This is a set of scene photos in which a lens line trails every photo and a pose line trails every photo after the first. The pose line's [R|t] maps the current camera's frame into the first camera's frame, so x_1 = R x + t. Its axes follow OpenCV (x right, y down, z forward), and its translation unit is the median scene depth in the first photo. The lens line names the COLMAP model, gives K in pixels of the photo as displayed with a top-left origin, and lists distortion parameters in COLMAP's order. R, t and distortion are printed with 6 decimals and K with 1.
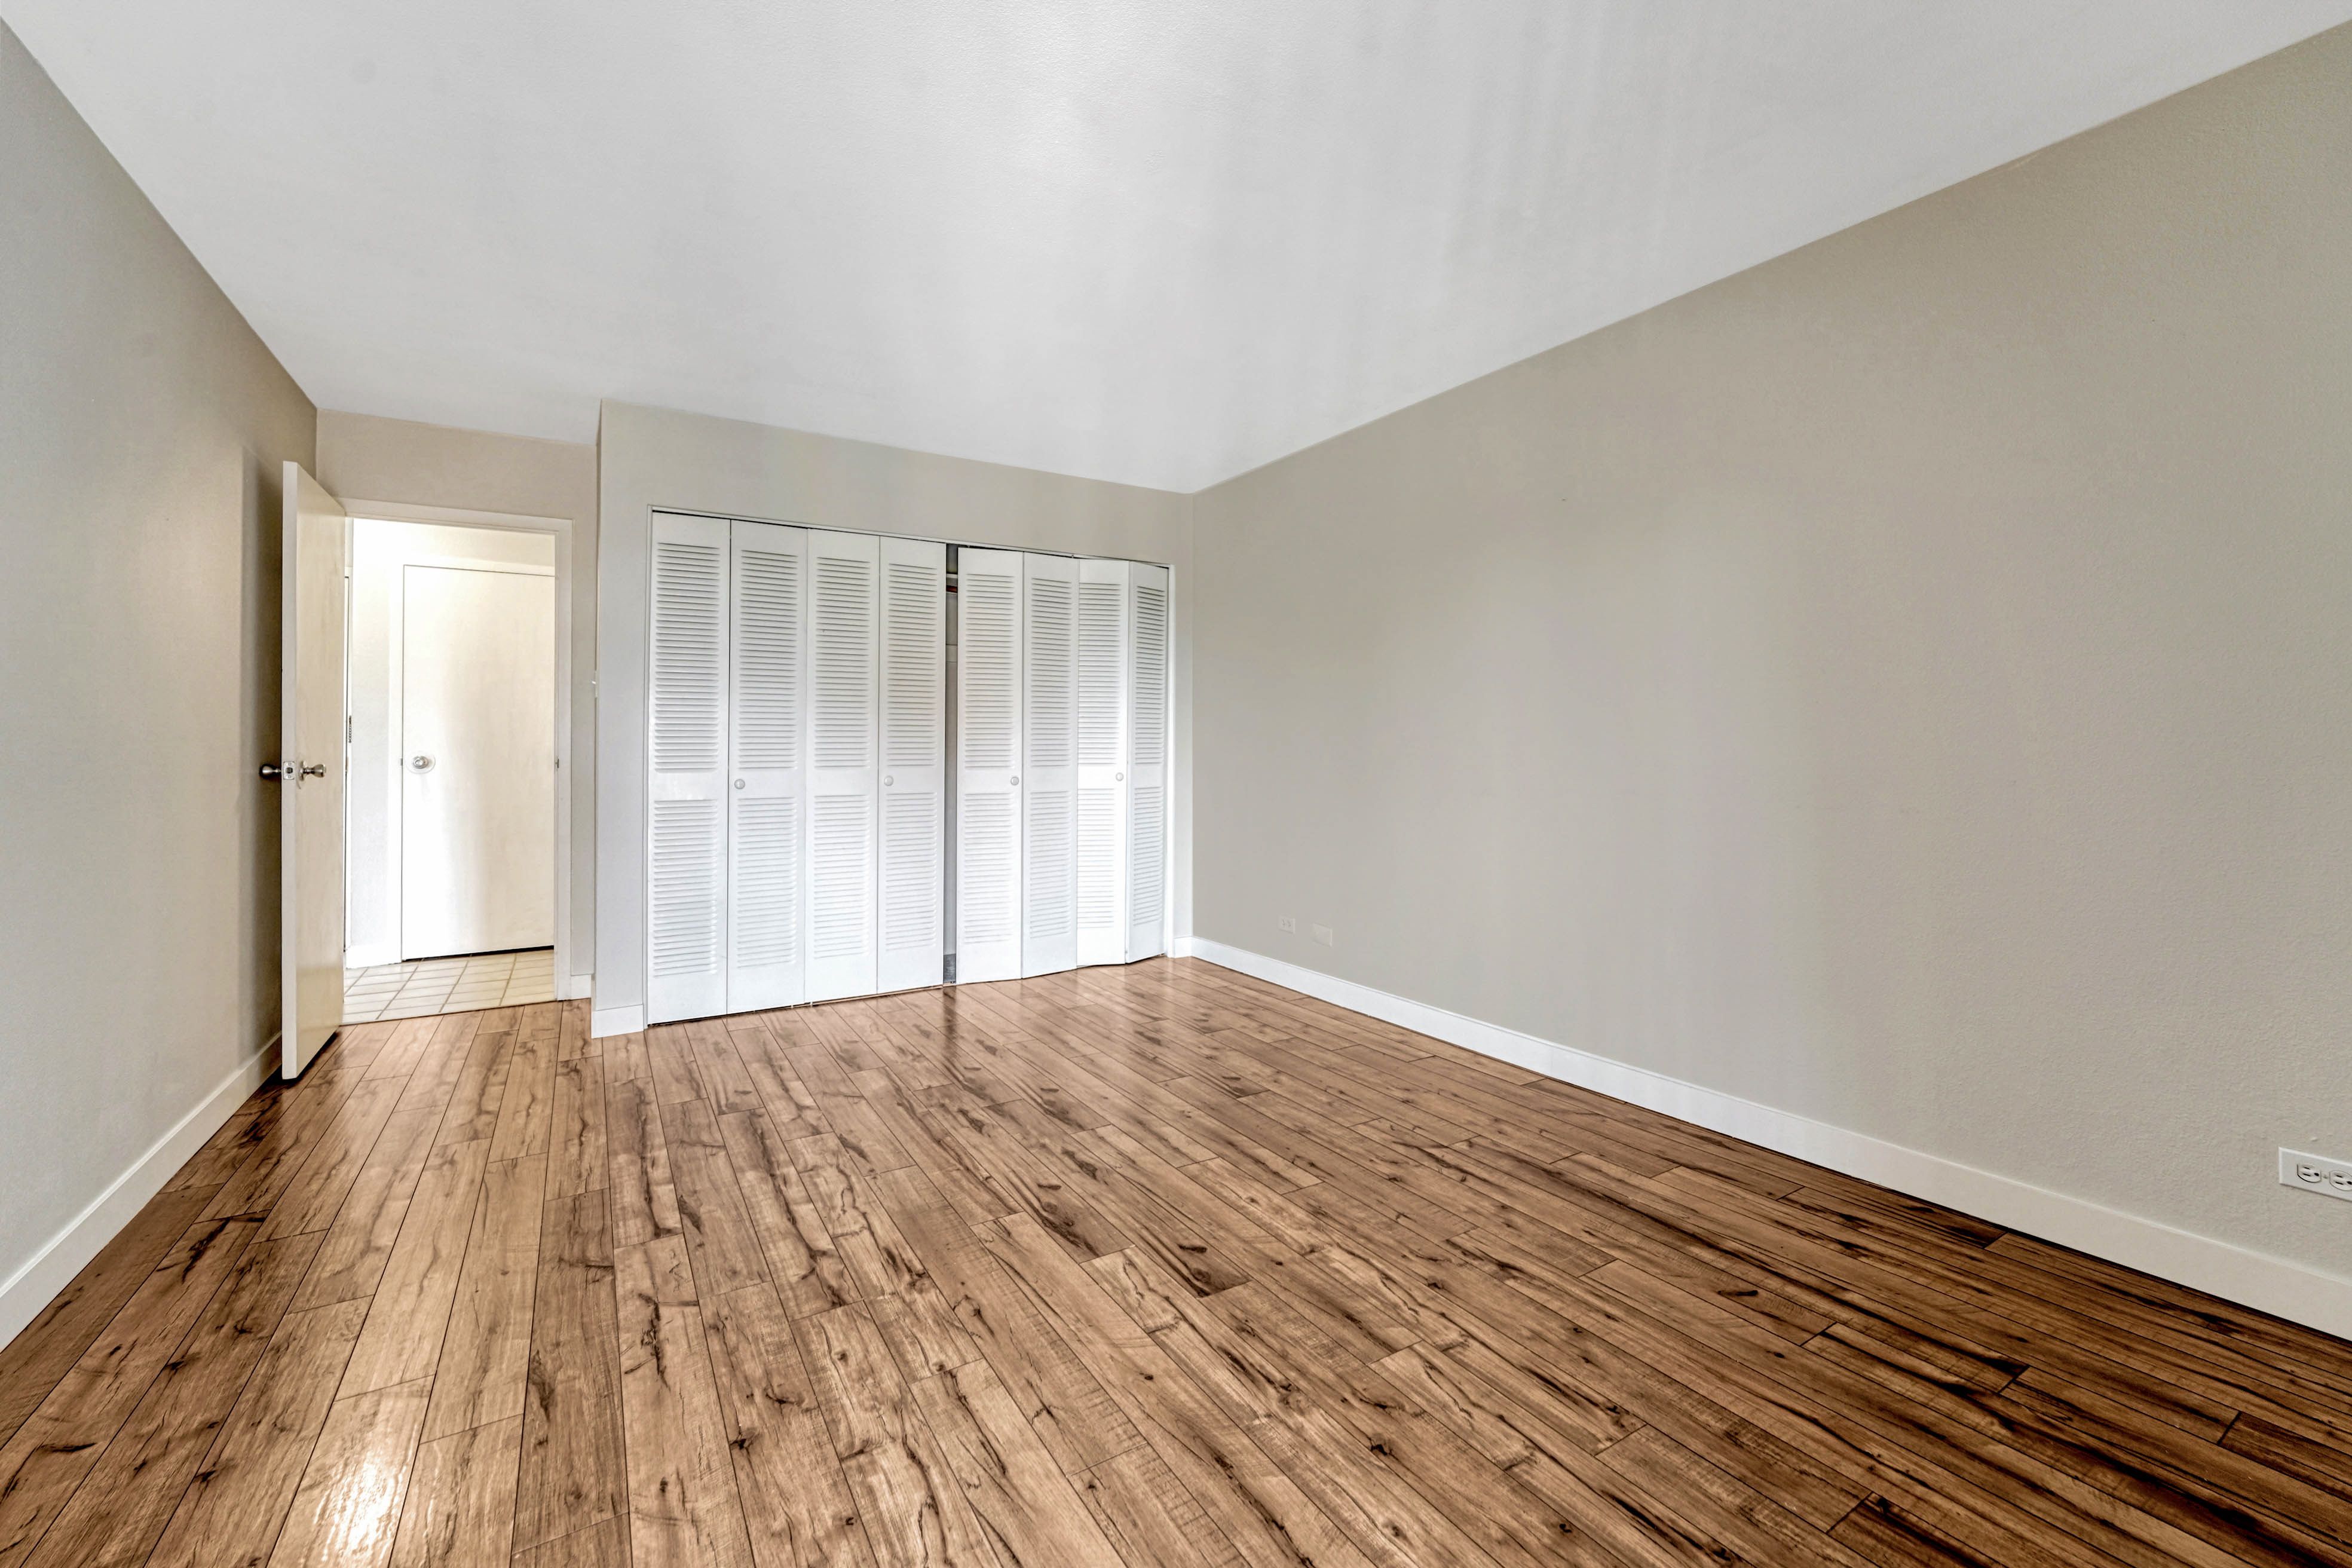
lens RADIAL K [[983.3, 0, 1182.5], [0, 983.3, 774.5], [0, 0, 1]] dist [-0.011877, 0.000195]
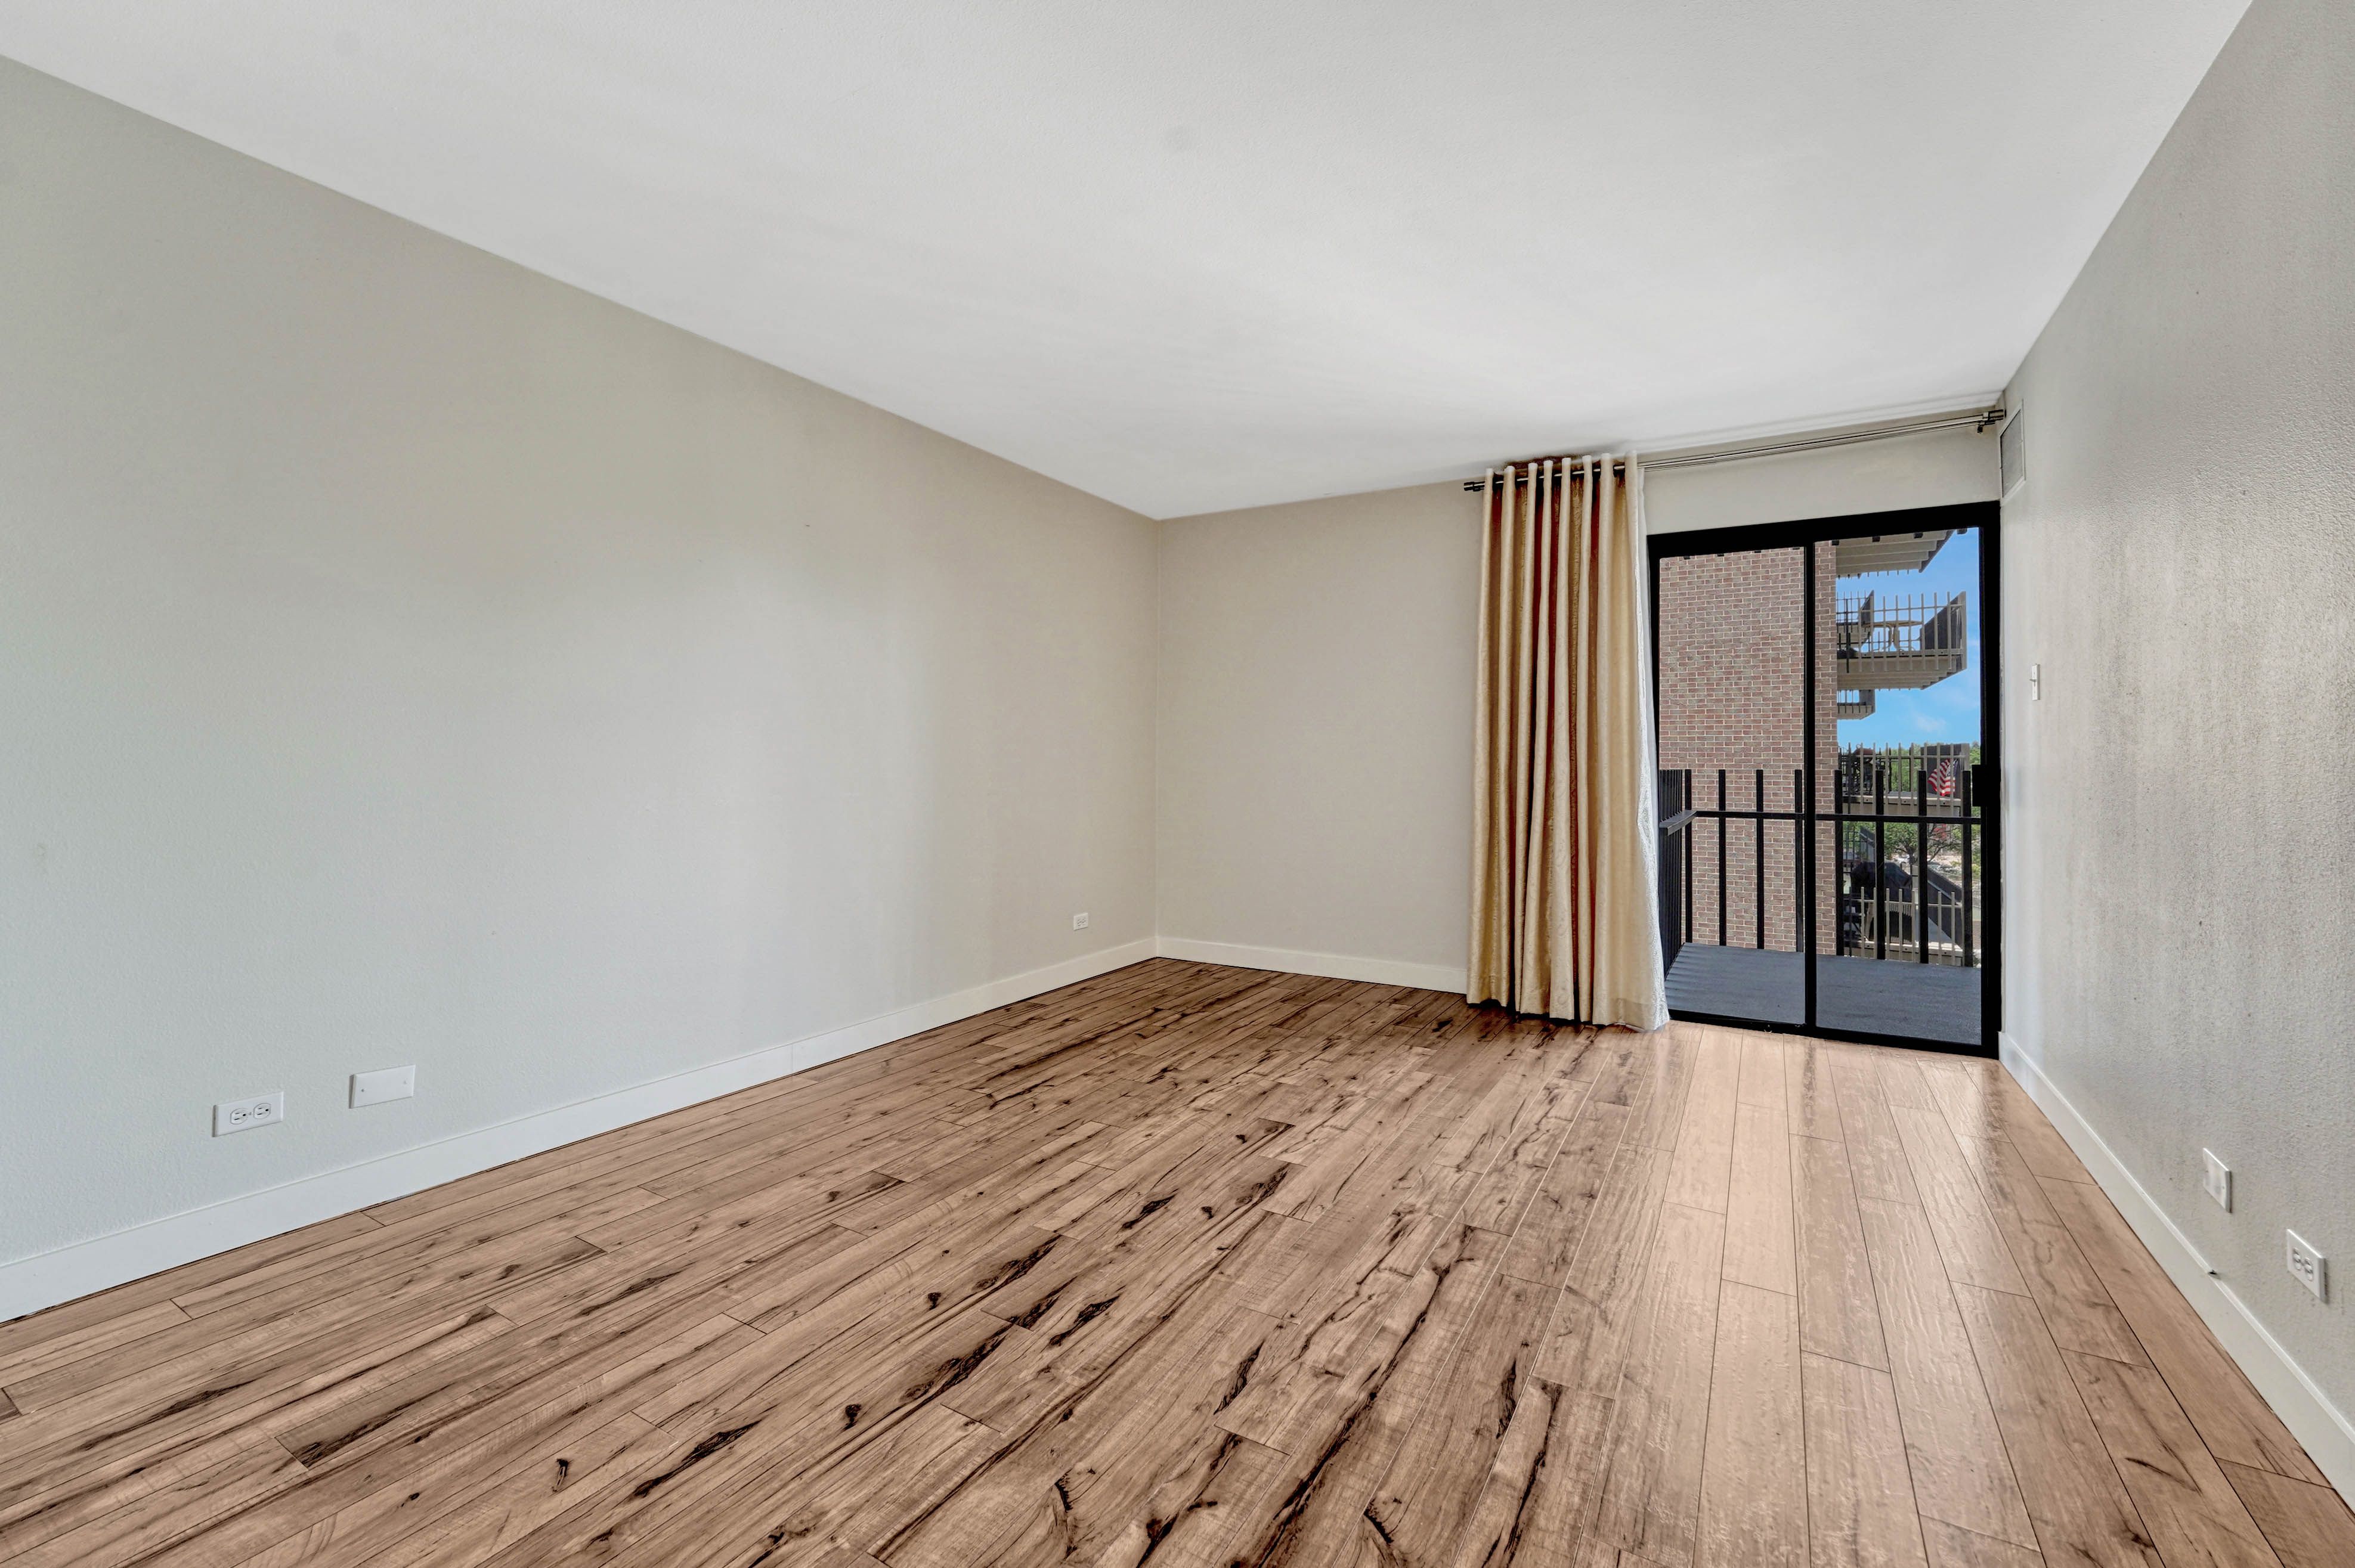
lens RADIAL K [[984.4, 0, 1184.0], [0, 984.4, 774.5], [0, 0, 1]] dist [-0.011877, 0.000195]
pose [[-0.467347, -0.012043, 0.883992, -0.981304], [0.021050, 0.999472, 0.024745, -0.037104], [-0.883823, 0.030172, -0.466847, 1.466217]]
